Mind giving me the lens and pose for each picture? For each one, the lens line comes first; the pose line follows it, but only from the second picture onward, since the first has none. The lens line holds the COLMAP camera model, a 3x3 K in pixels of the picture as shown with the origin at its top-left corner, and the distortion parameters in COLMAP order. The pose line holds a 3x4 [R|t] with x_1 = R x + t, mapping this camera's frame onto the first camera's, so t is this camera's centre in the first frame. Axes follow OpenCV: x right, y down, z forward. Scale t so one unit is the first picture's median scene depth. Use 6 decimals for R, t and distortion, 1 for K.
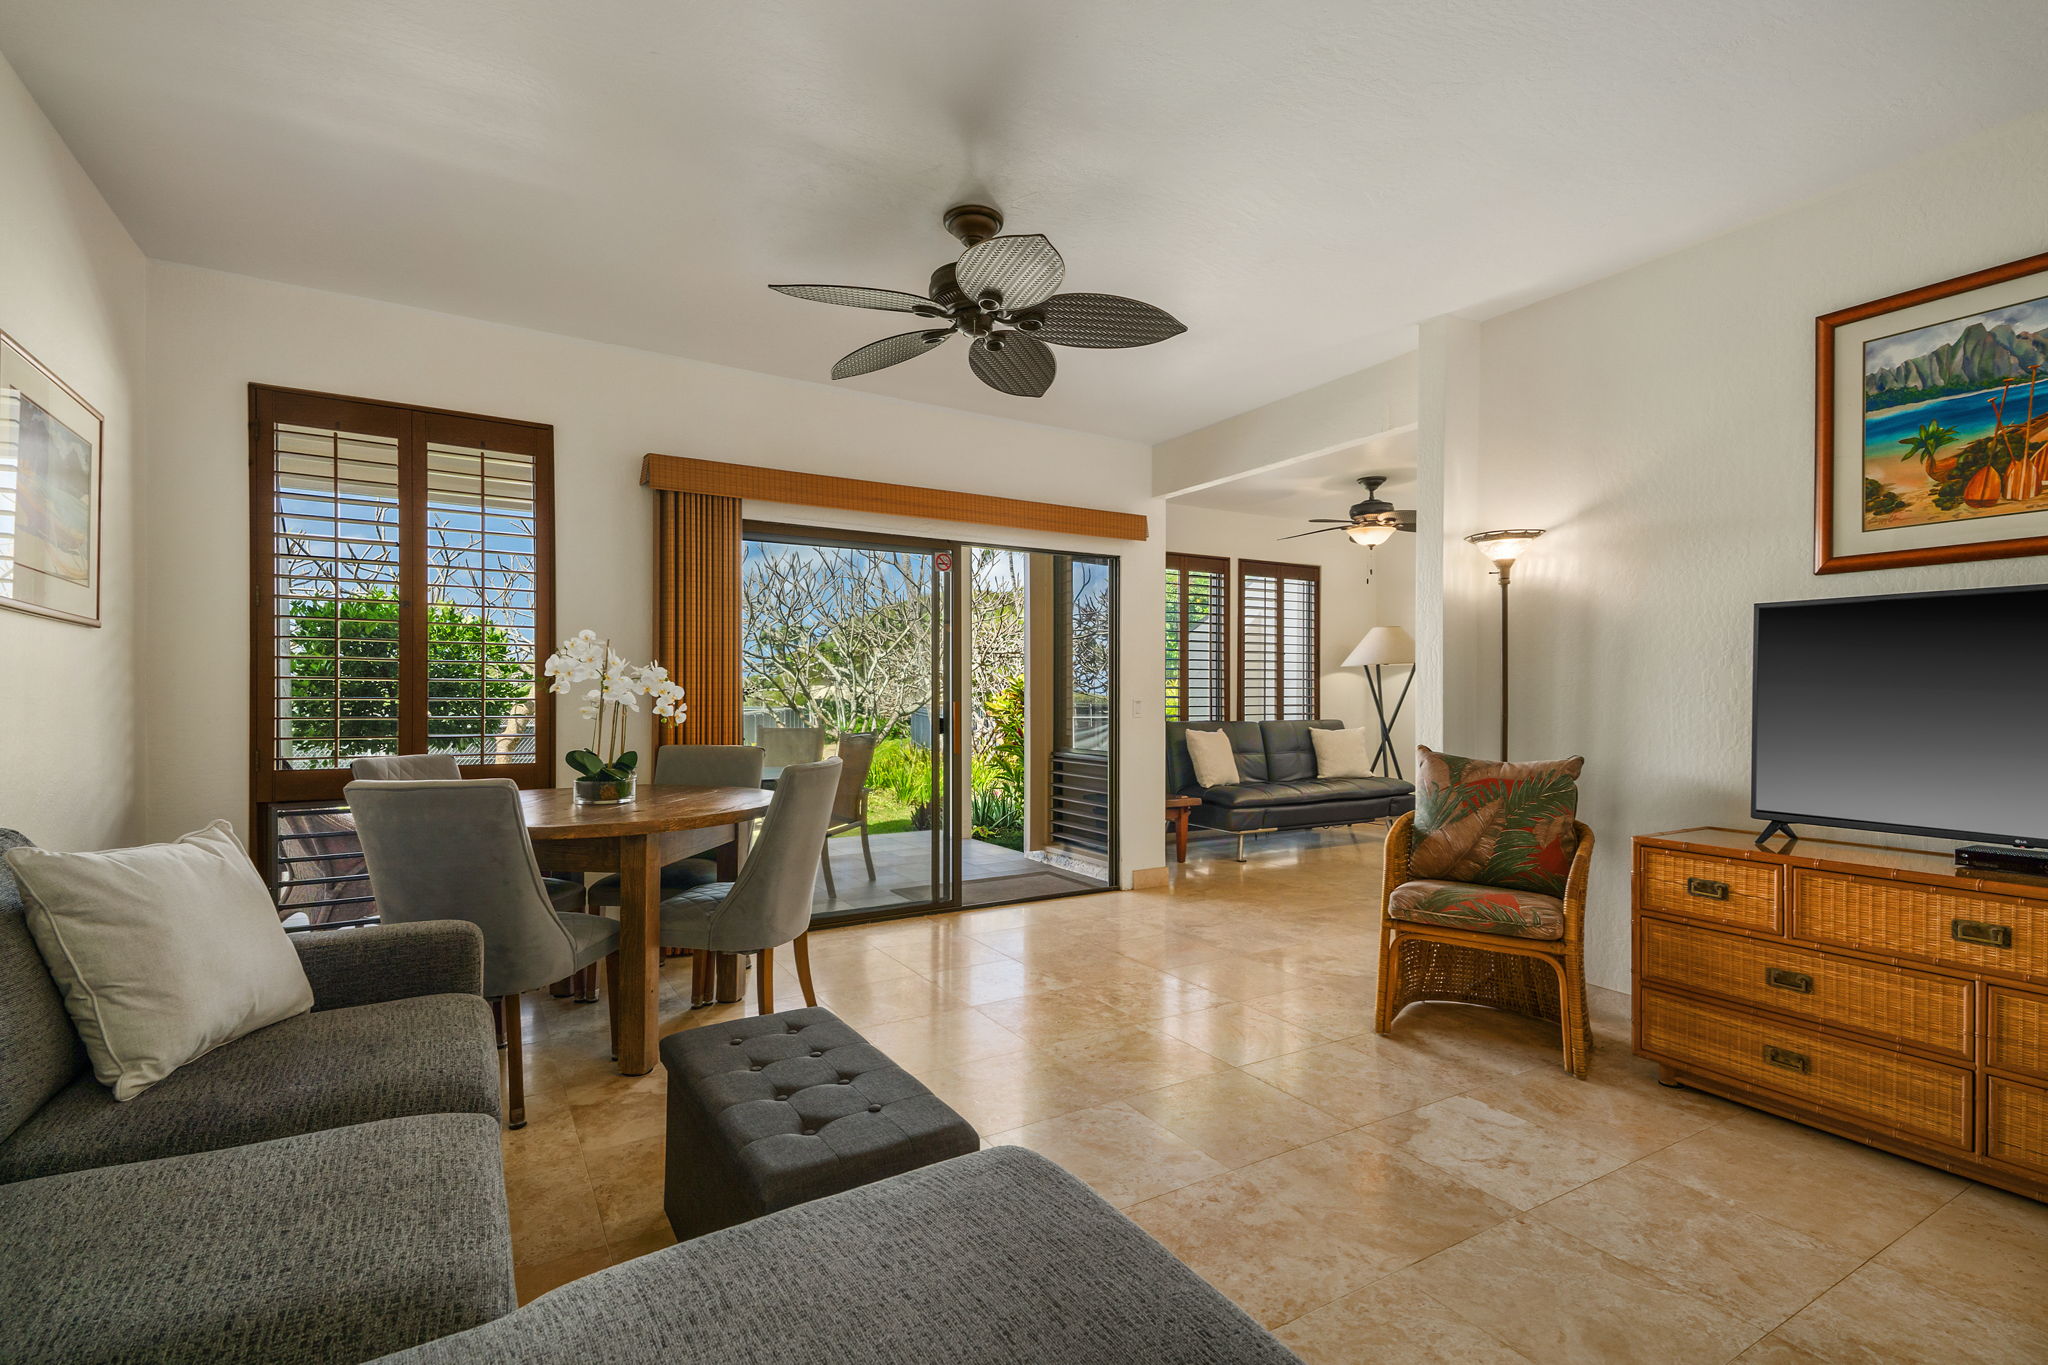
lens RADIAL K [[945.4, 0, 1029.3], [0, 945.4, 697.1], [0, 0, 1]] dist [0.163189, 0.027372]
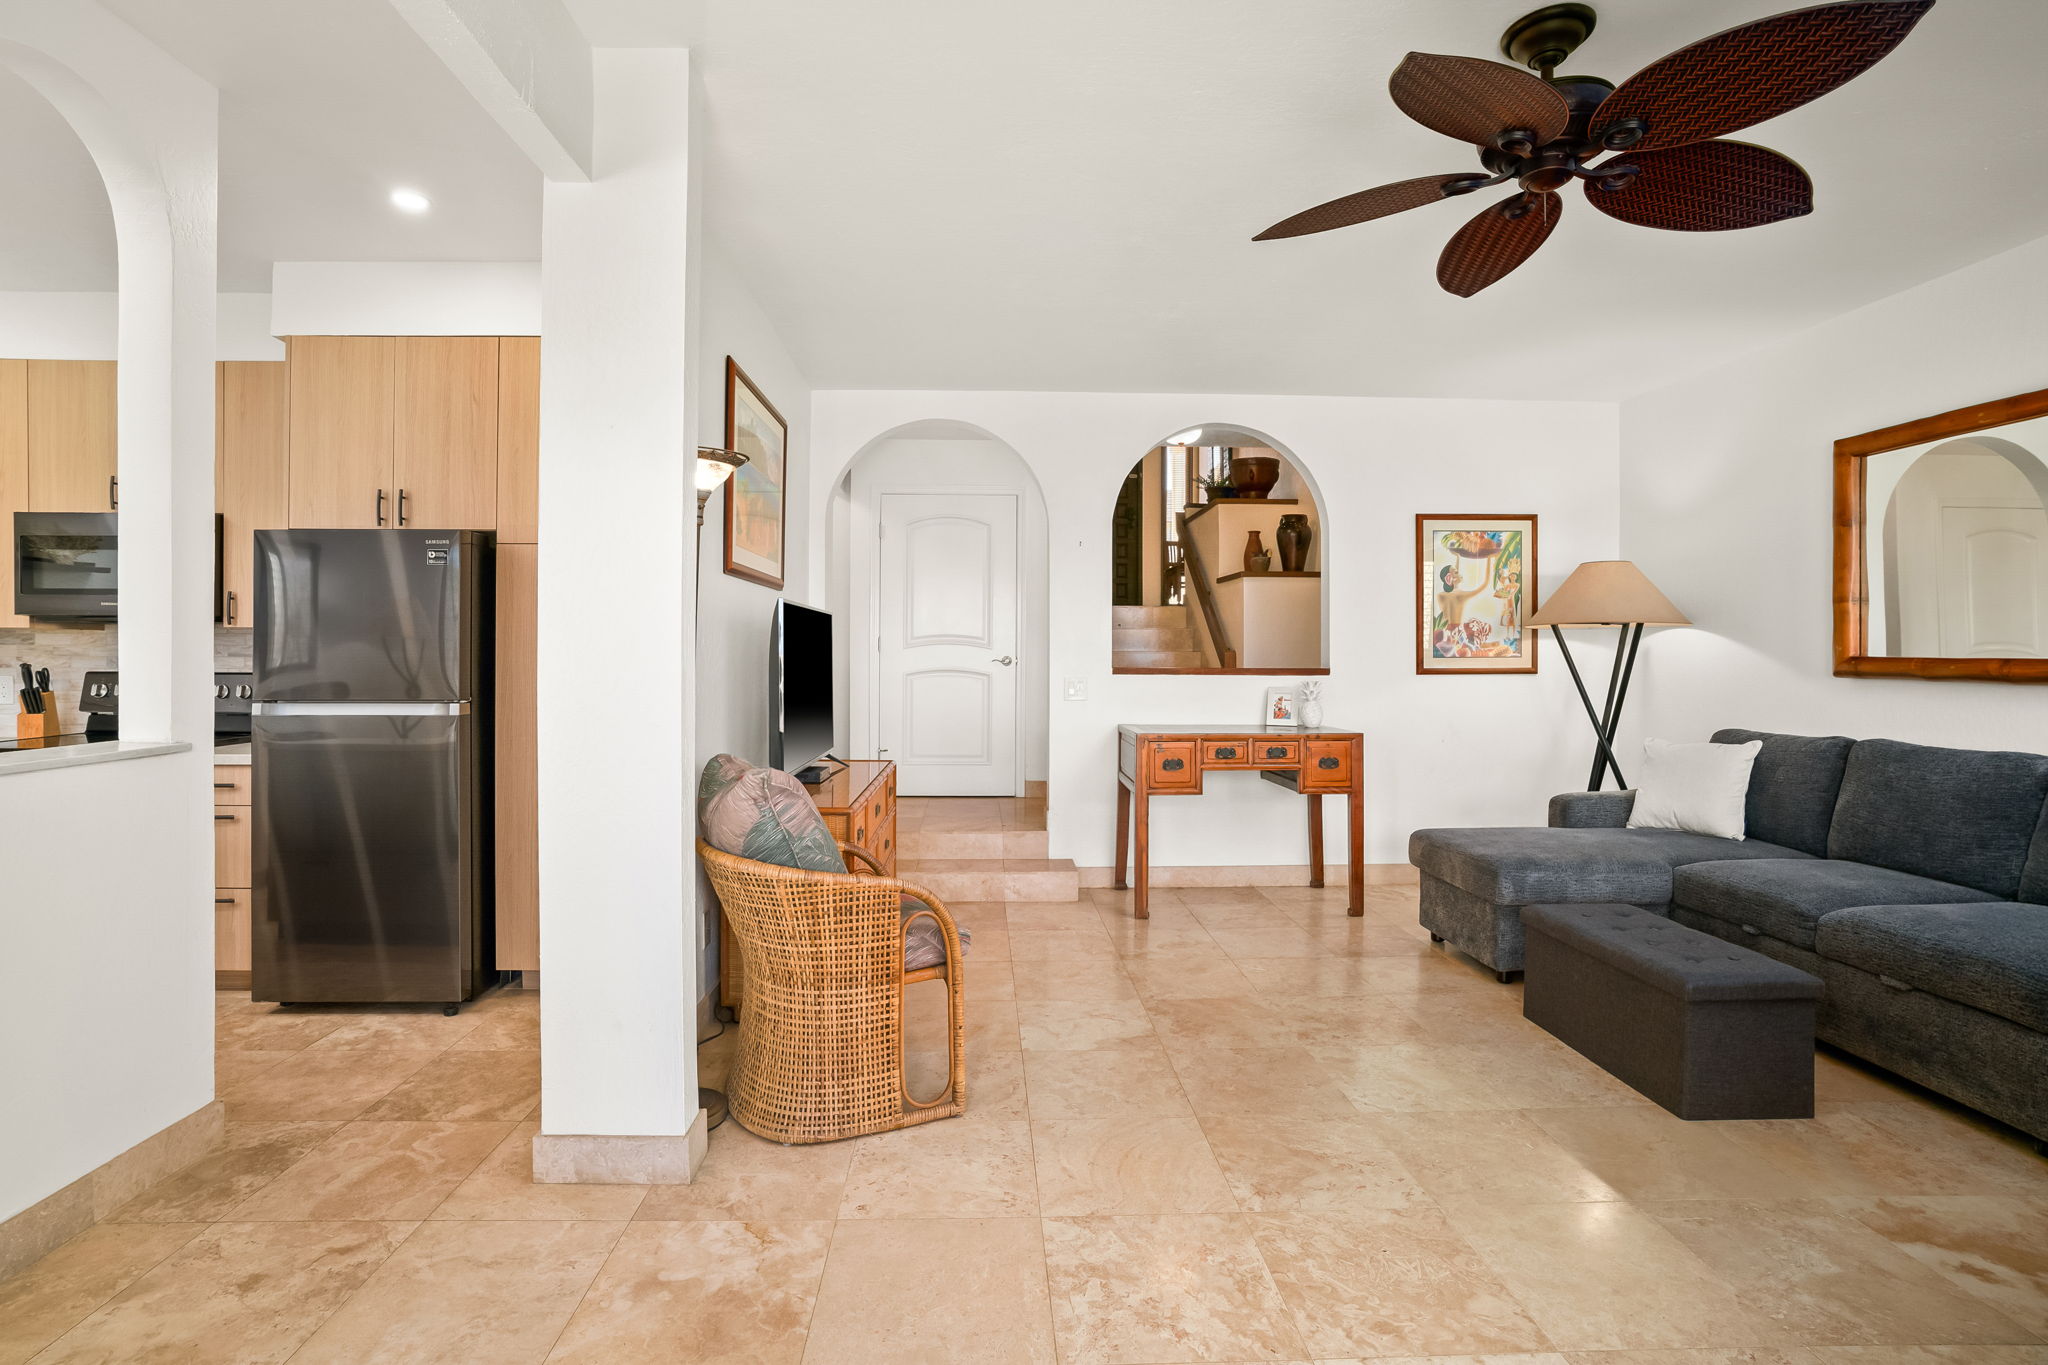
lens RADIAL K [[971.8, 0, 997.3], [0, 971.8, 660.5], [0, 0, 1]] dist [-0.061306, 0.031085]
pose [[-0.863900, -0.007369, 0.503609, -0.043259], [-0.004284, 0.999964, 0.007283, -0.021456], [-0.503644, 0.004134, -0.863901, 1.277975]]
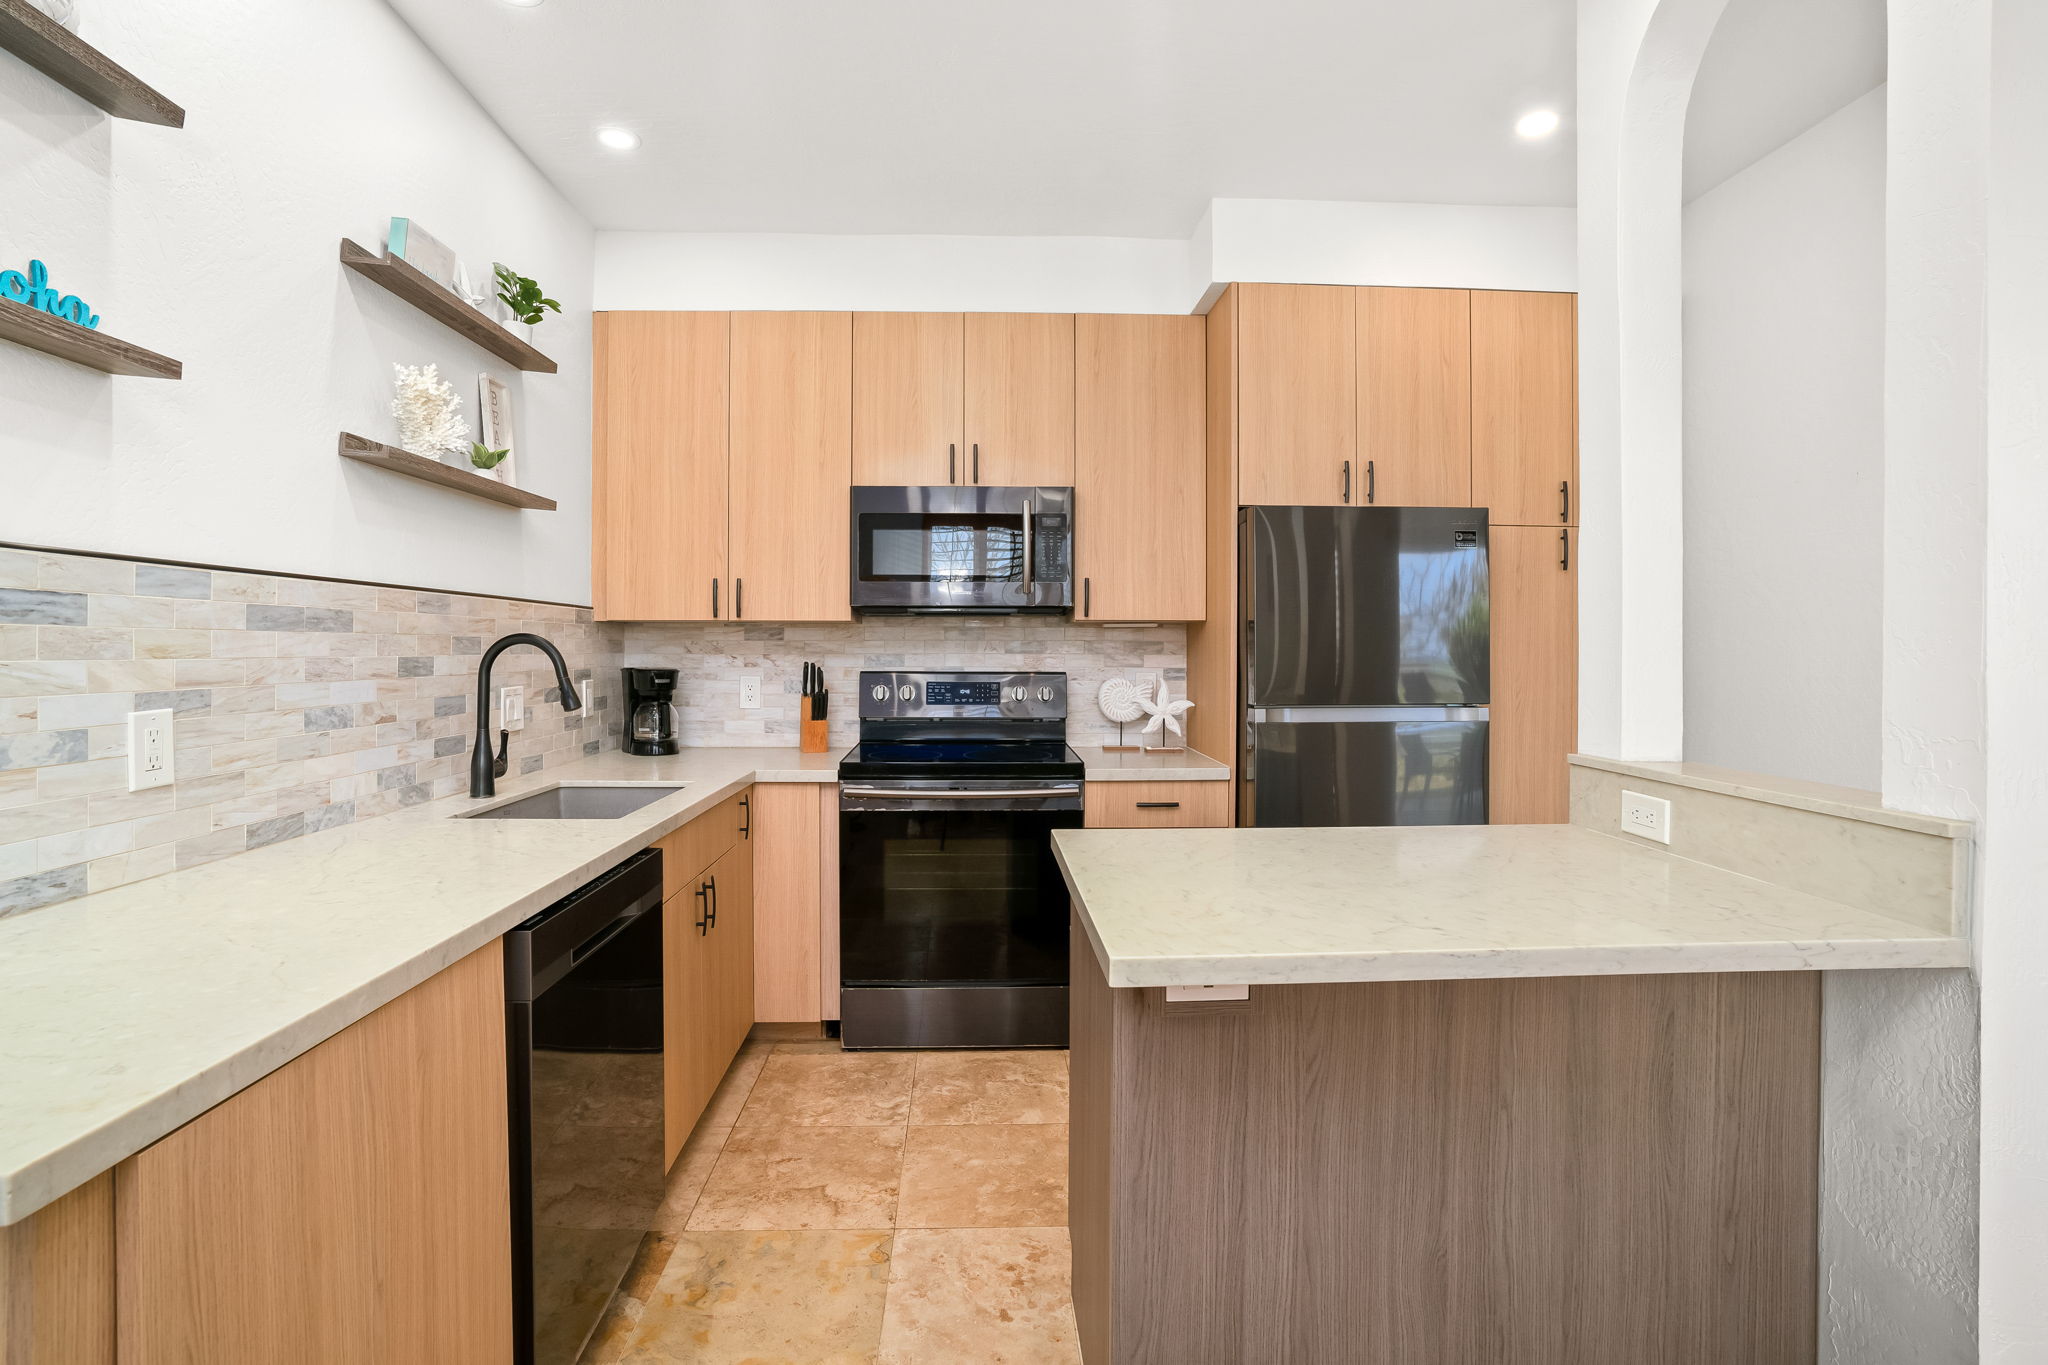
lens RADIAL K [[971.8, 0, 997.3], [0, 971.8, 660.5], [0, 0, 1]] dist [-0.061306, 0.031085]
pose [[-0.865377, -0.005115, 0.501095, 0.661401], [-0.000814, 0.999961, 0.008802, -0.016973], [-0.501120, 0.007209, -0.865348, 1.579446]]
